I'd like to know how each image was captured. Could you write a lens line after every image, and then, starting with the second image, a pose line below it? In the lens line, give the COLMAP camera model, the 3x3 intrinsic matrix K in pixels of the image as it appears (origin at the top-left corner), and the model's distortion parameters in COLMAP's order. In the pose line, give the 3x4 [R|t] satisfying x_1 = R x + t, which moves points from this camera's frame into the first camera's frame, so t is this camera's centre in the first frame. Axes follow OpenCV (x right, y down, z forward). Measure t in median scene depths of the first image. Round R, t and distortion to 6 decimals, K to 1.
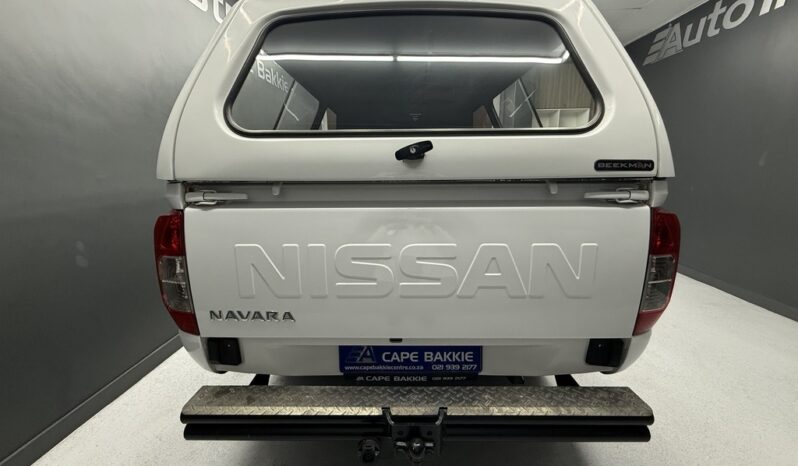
lens RADIAL K [[318.9, 0, 405.7], [0, 318.9, 230.4], [0, 0, 1]] dist [-0.004725, 0.001168]
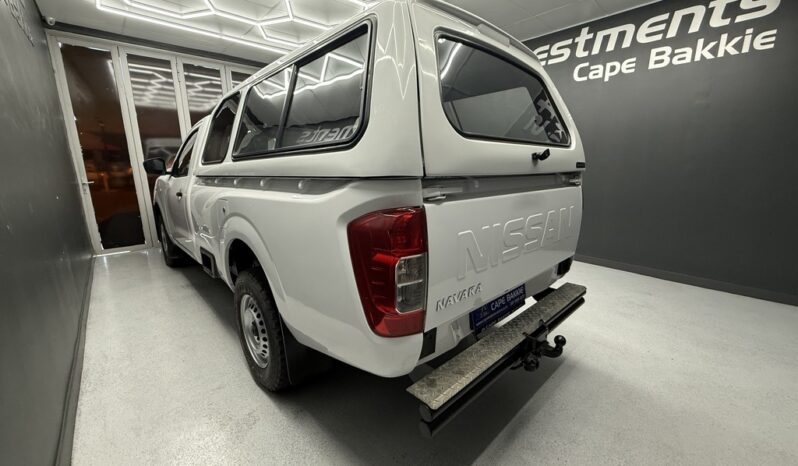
lens RADIAL K [[318.9, 0, 394.8], [0, 318.9, 234.5], [0, 0, 1]] dist [-0.004725, 0.001168]
pose [[0.718468, -0.138907, 0.681548, -1.472814], [0.150063, 0.987736, 0.043119, -0.032002], [-0.679179, 0.071295, 0.730502, 0.326577]]
